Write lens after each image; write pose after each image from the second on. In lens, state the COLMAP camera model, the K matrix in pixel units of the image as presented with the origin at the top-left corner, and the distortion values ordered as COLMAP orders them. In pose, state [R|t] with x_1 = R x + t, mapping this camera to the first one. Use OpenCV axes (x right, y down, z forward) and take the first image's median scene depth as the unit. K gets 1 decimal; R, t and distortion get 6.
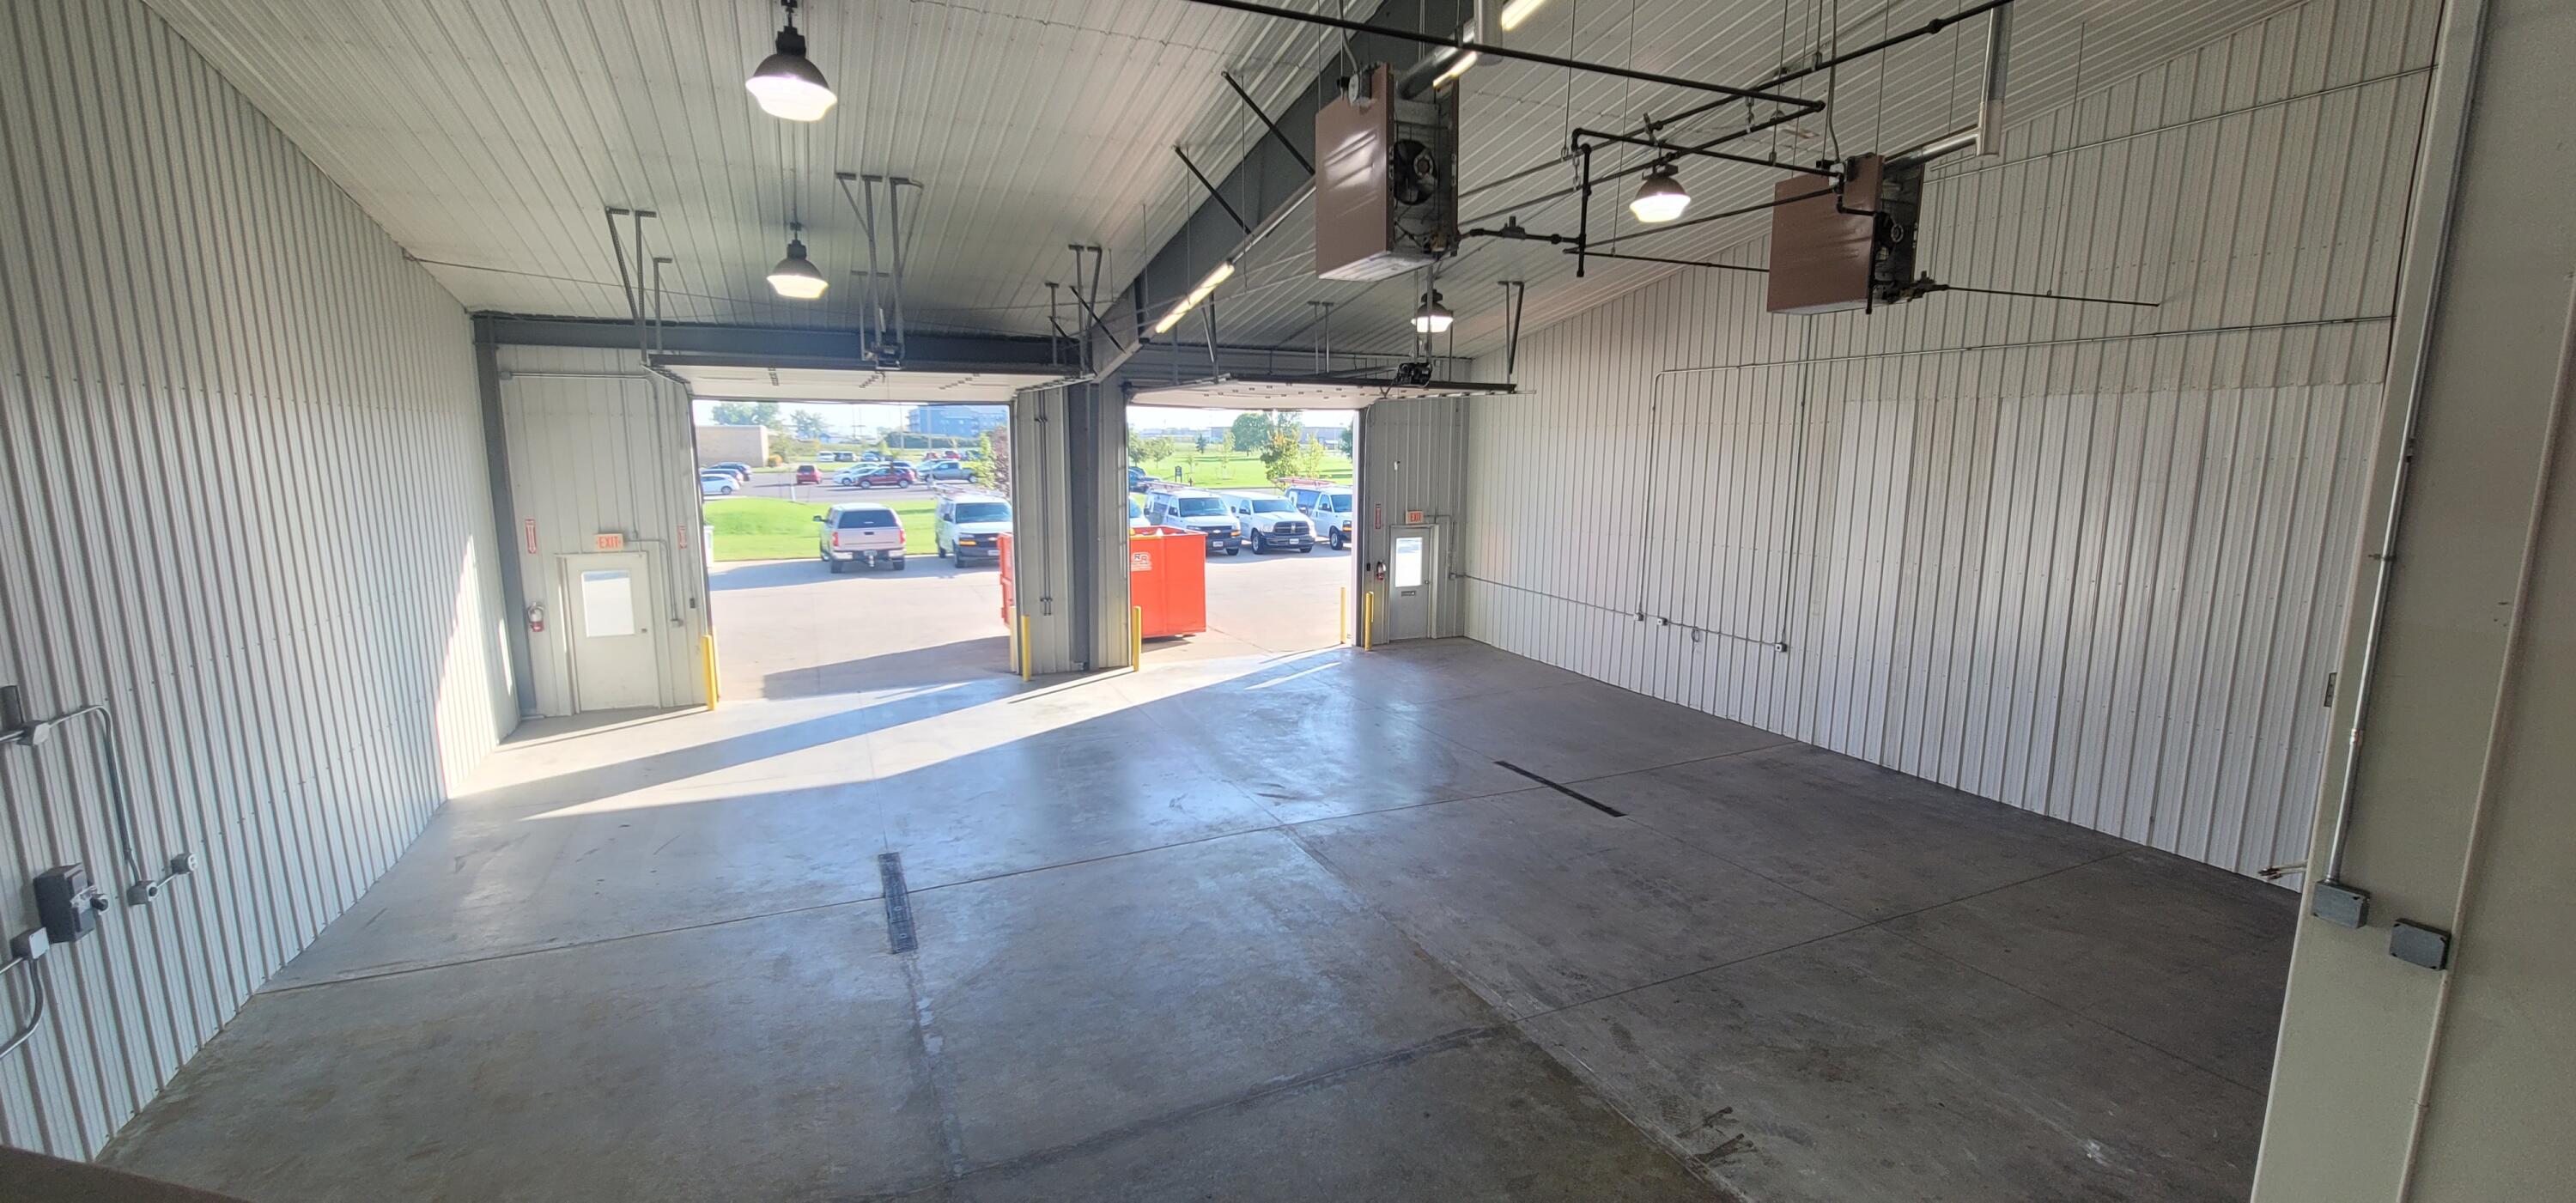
lens RADIAL K [[1036.7, 0, 1292.8], [0, 1036.7, 603.6], [0, 0, 1]] dist [0.001117, 0.000340]
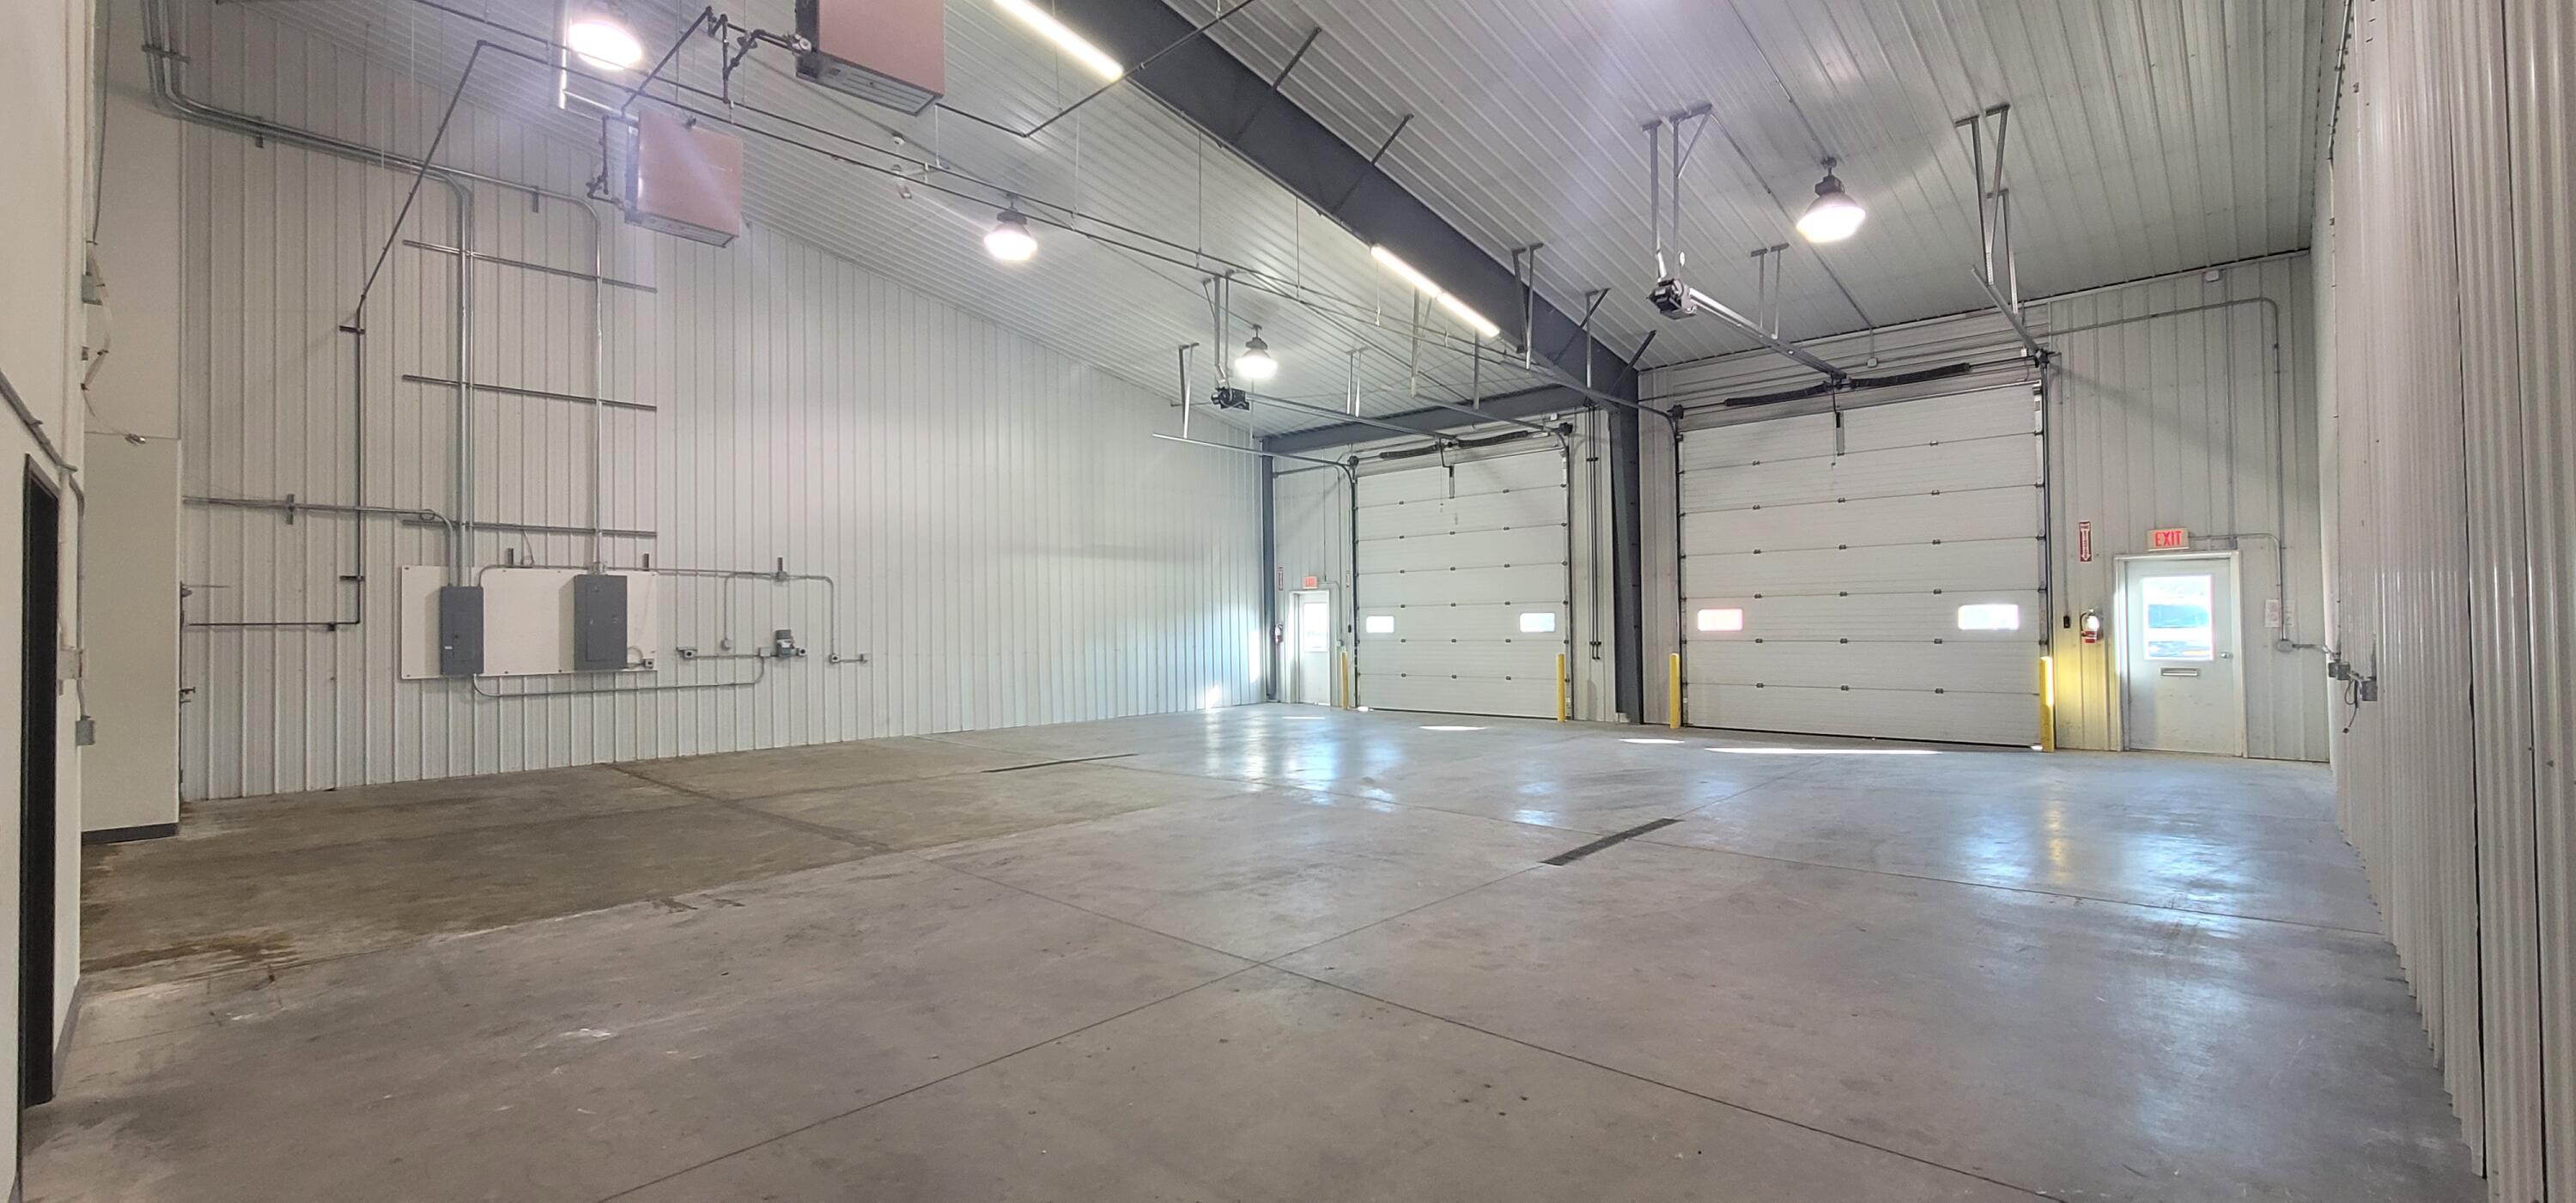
lens RADIAL K [[1036.7, 0, 1292.8], [0, 1036.7, 603.6], [0, 0, 1]] dist [0.001117, 0.000340]
pose [[0.378641, -0.024931, -0.925208, 0.659564], [-0.133946, 0.987637, -0.081431, 0.090237], [0.915800, 0.154761, 0.370620, 0.456504]]
